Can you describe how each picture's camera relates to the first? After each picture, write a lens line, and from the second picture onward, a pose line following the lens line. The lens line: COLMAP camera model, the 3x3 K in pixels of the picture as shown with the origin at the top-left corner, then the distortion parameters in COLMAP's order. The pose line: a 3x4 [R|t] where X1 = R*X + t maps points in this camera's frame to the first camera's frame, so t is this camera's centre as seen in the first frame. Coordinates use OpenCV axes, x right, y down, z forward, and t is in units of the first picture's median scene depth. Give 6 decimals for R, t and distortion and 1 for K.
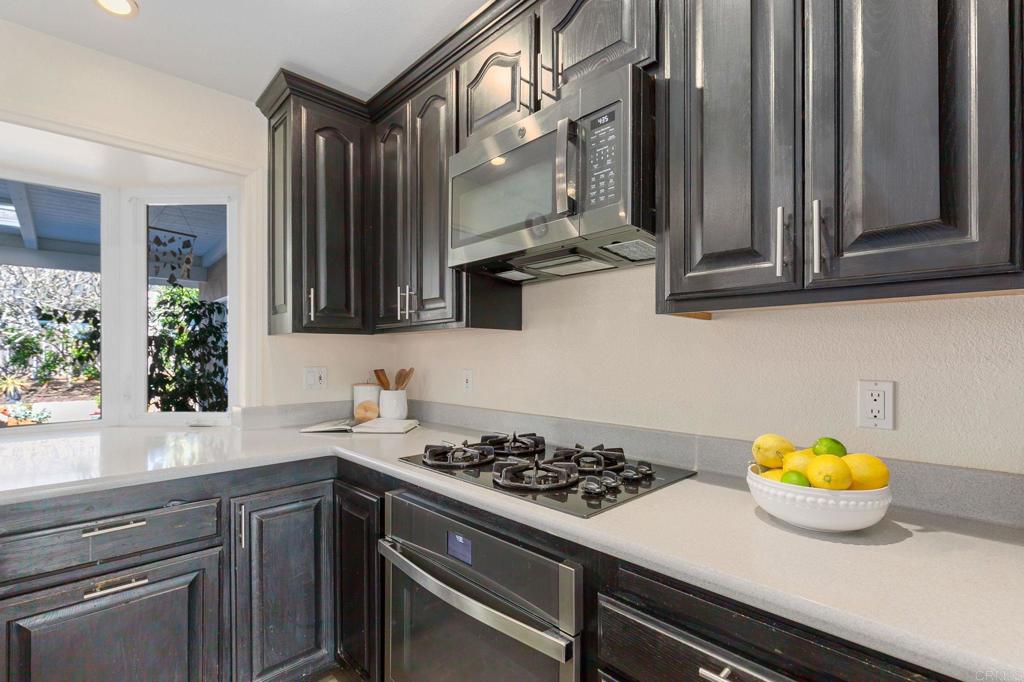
lens RADIAL K [[468.4, 0, 510.0], [0, 468.4, 348.1], [0, 0, 1]] dist [0.001385, 0.000006]
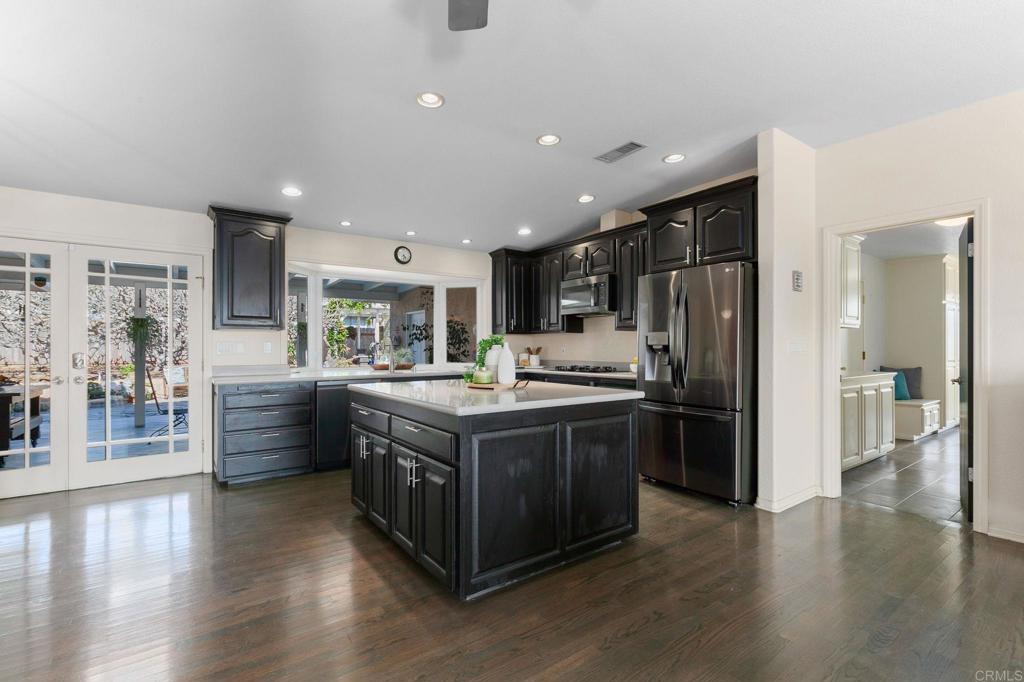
lens RADIAL K [[468.4, 0, 508.5], [0, 468.4, 344.2], [0, 0, 1]] dist [0.001385, 0.000006]
pose [[0.989560, 0.001620, -0.144115, -0.015640], [-0.000957, 0.999989, 0.004670, 0.018985], [0.144120, -0.004483, 0.989550, -2.033430]]
